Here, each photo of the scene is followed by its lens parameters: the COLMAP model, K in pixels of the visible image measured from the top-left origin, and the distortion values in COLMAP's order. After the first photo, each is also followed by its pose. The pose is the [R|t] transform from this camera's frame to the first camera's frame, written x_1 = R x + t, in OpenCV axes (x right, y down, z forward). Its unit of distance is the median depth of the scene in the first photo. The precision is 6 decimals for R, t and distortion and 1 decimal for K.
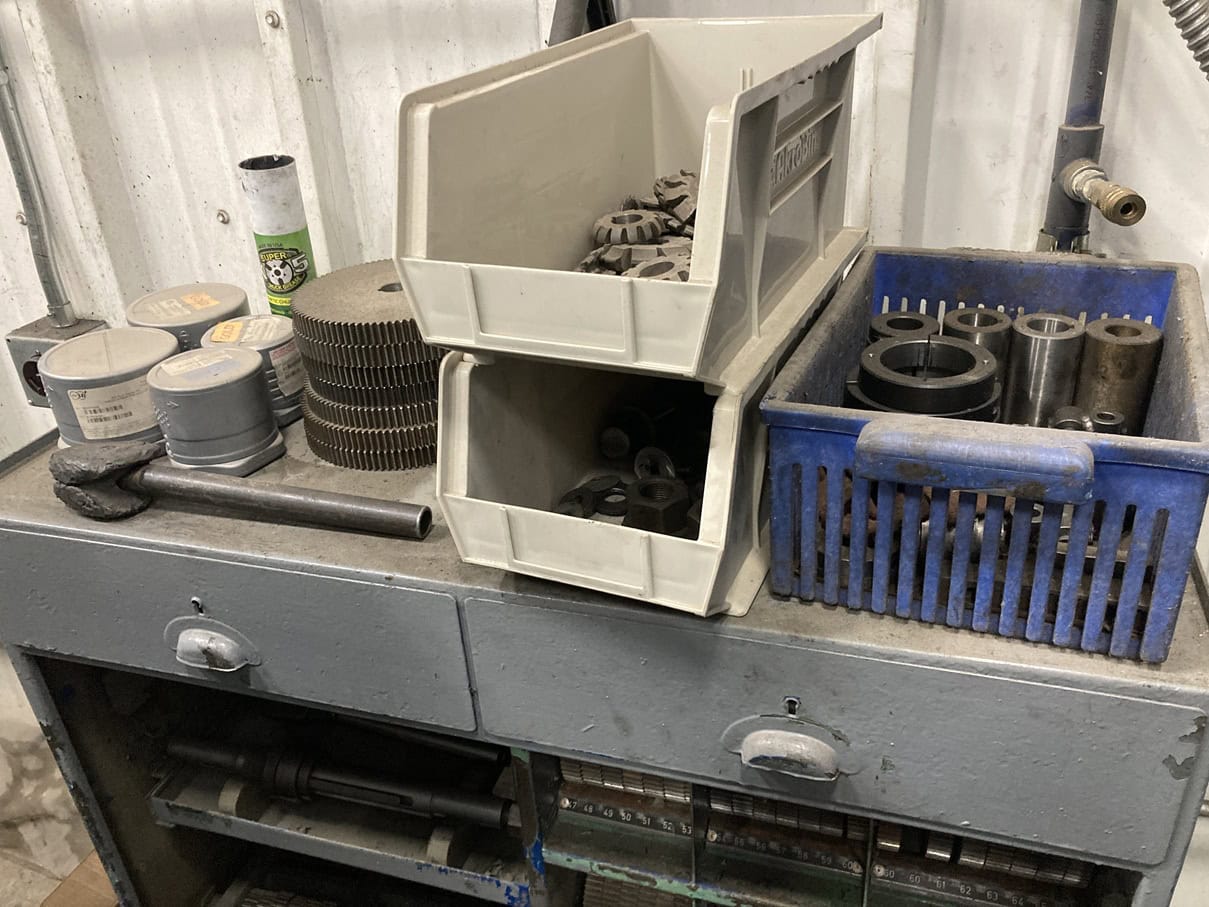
lens RADIAL K [[1017.9, 0, 604.5], [0, 1017.9, 453.5], [0, 0, 1]] dist [0.088097, -0.123030]
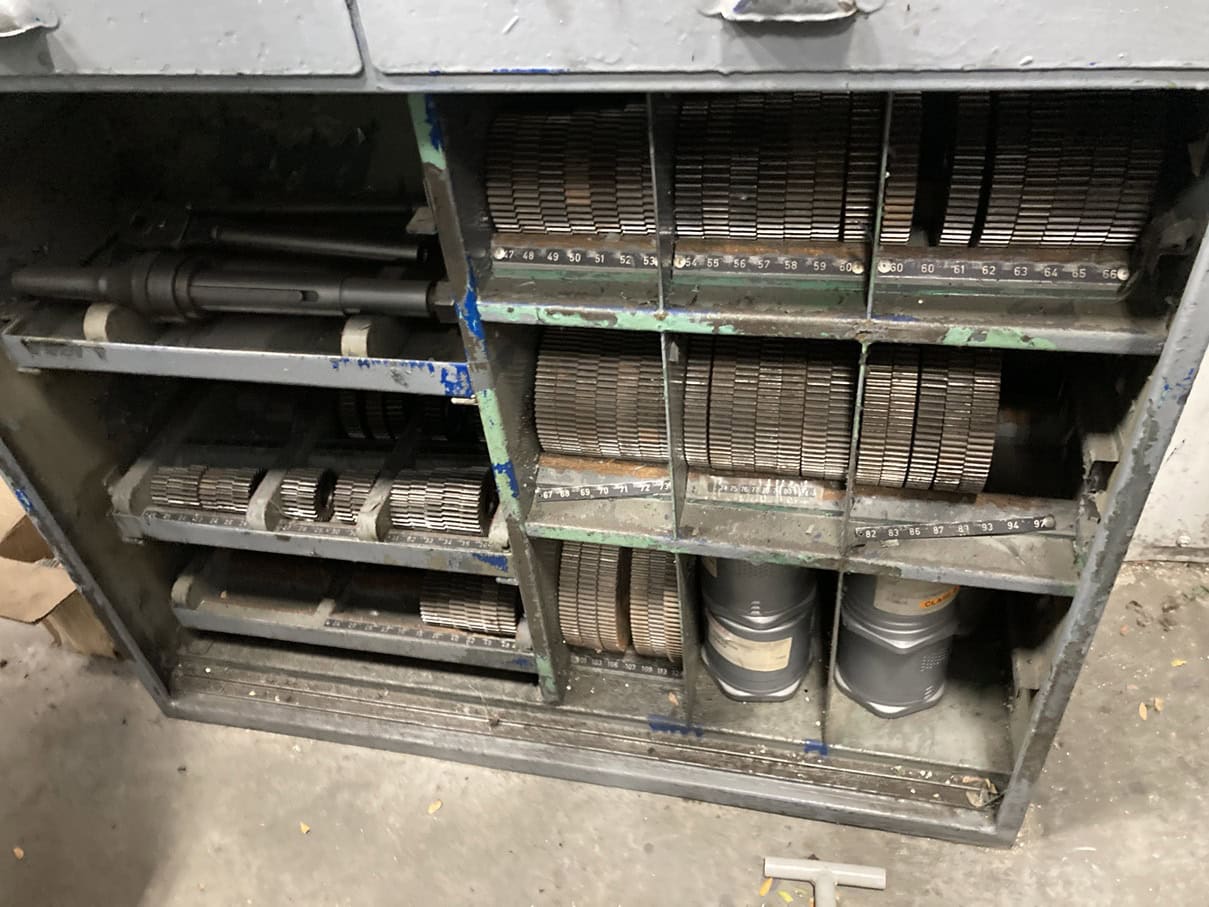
lens RADIAL K [[1017.9, 0, 604.5], [0, 1017.9, 453.5], [0, 0, 1]] dist [0.088097, -0.123030]
pose [[0.995067, -0.086102, 0.049283, -0.009372], [0.072352, 0.969706, 0.233314, 0.320734], [-0.067878, -0.228597, 0.971152, 0.171272]]
